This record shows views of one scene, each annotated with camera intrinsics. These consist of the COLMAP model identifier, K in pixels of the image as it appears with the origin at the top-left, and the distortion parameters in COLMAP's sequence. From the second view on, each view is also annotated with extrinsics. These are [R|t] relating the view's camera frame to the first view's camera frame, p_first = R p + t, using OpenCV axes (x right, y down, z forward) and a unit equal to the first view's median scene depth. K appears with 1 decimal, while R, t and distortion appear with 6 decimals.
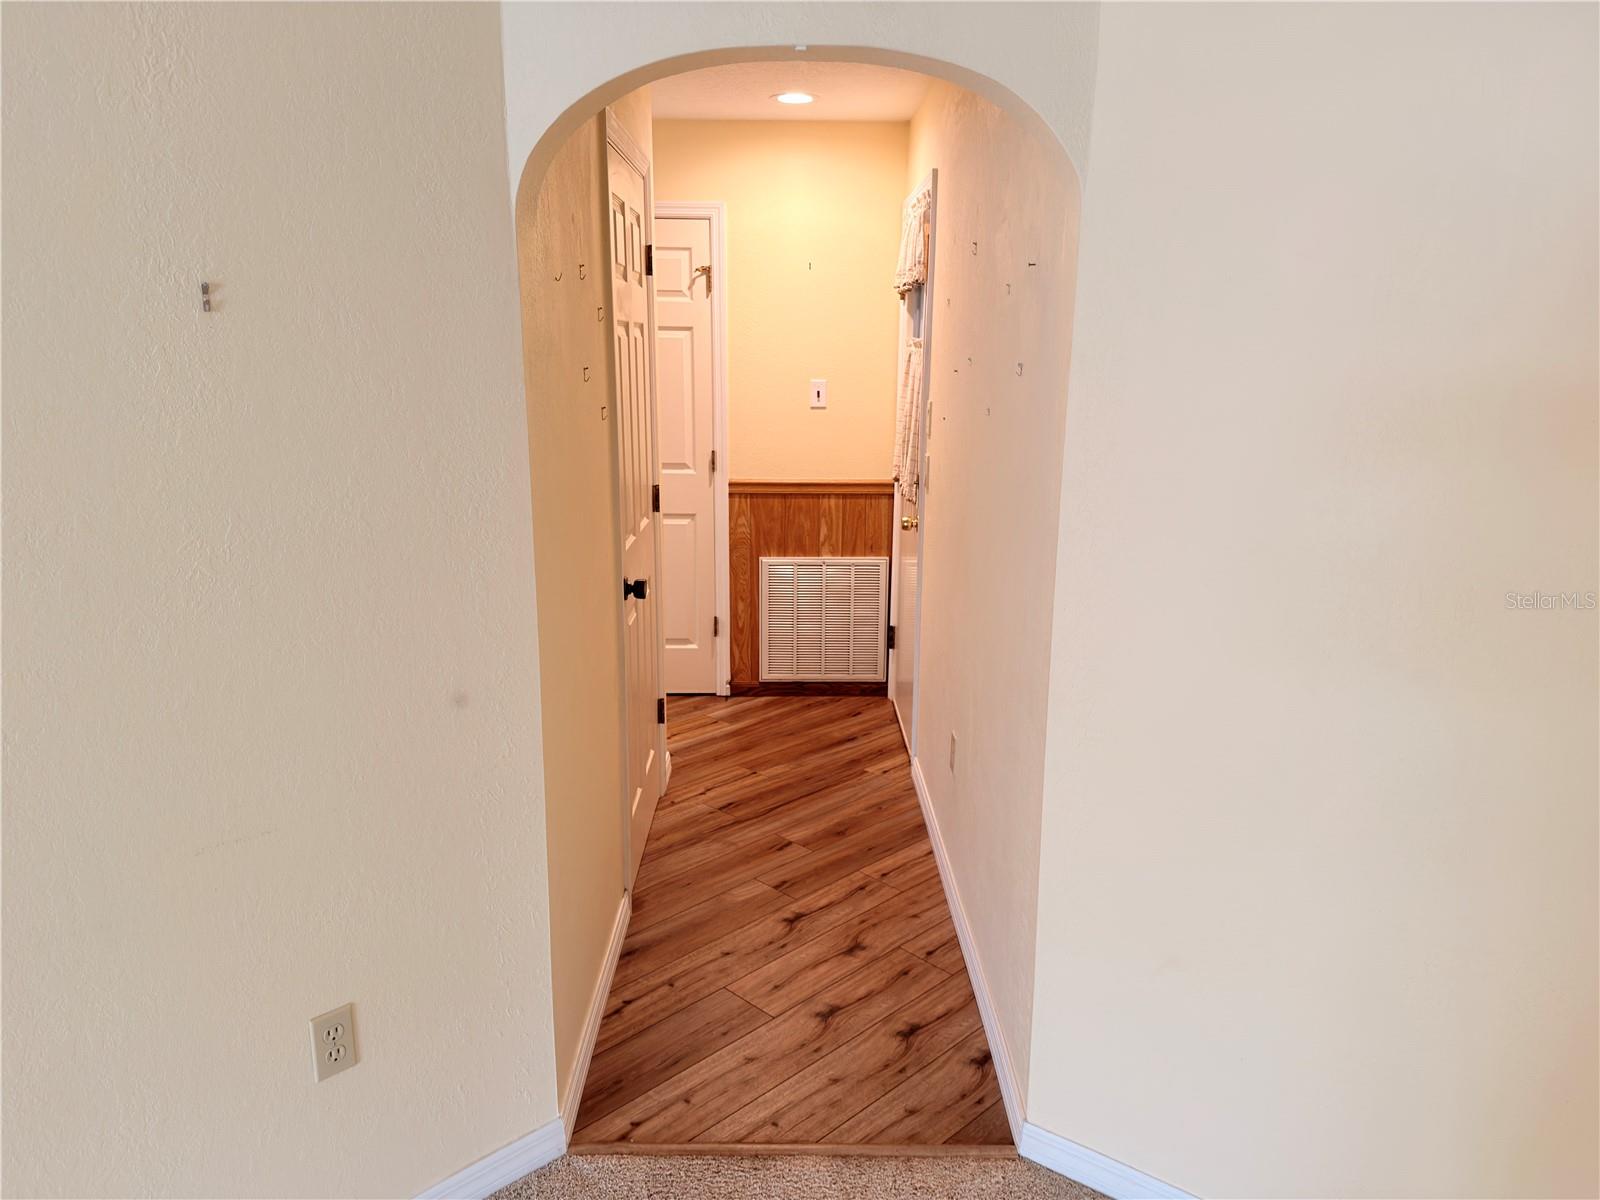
lens RADIAL K [[1129.9, 0, 799.7], [0, 1129.9, 600.3], [0, 0, 1]] dist [0.003124, 0.000594]
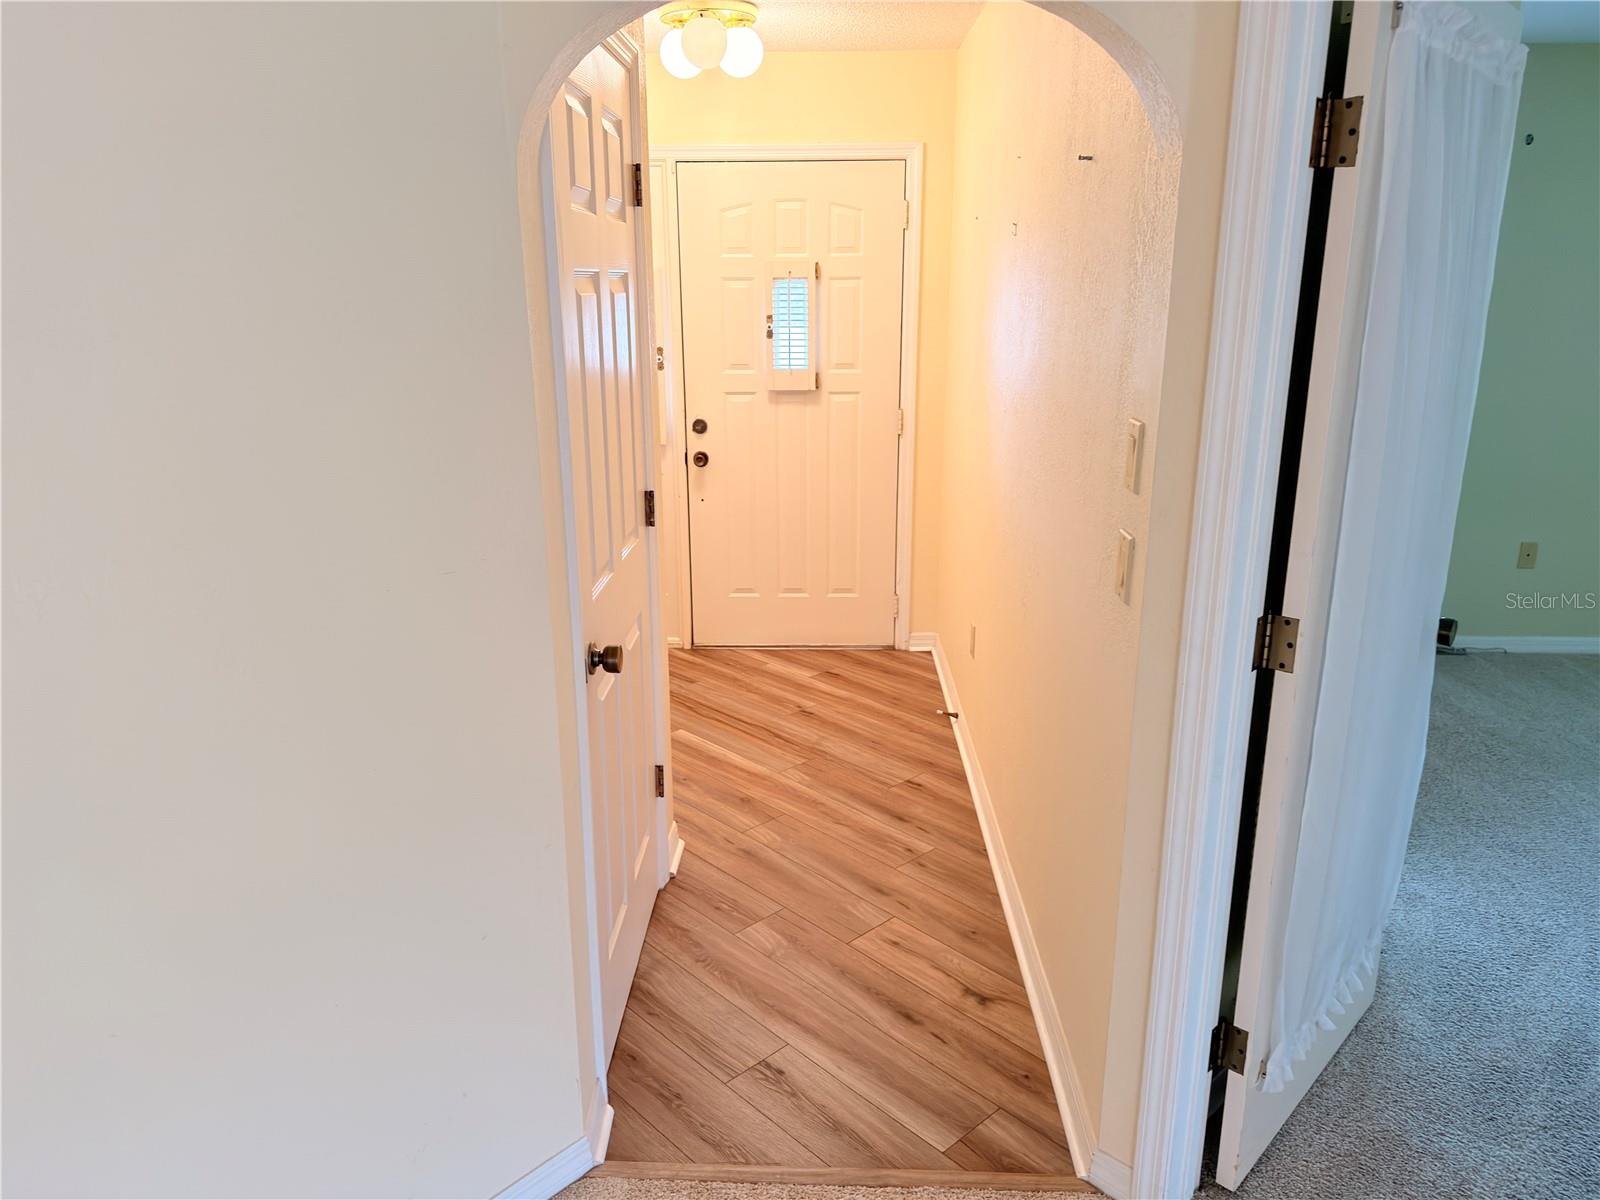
lens RADIAL K [[1129.9, 0, 798.0], [0, 1129.9, 600.1], [0, 0, 1]] dist [0.003124, 0.000594]
pose [[0.999350, 0.004339, -0.035782, -0.001442], [-0.002635, 0.998865, 0.047549, -0.073991], [0.035948, -0.047424, 0.998228, 0.285089]]
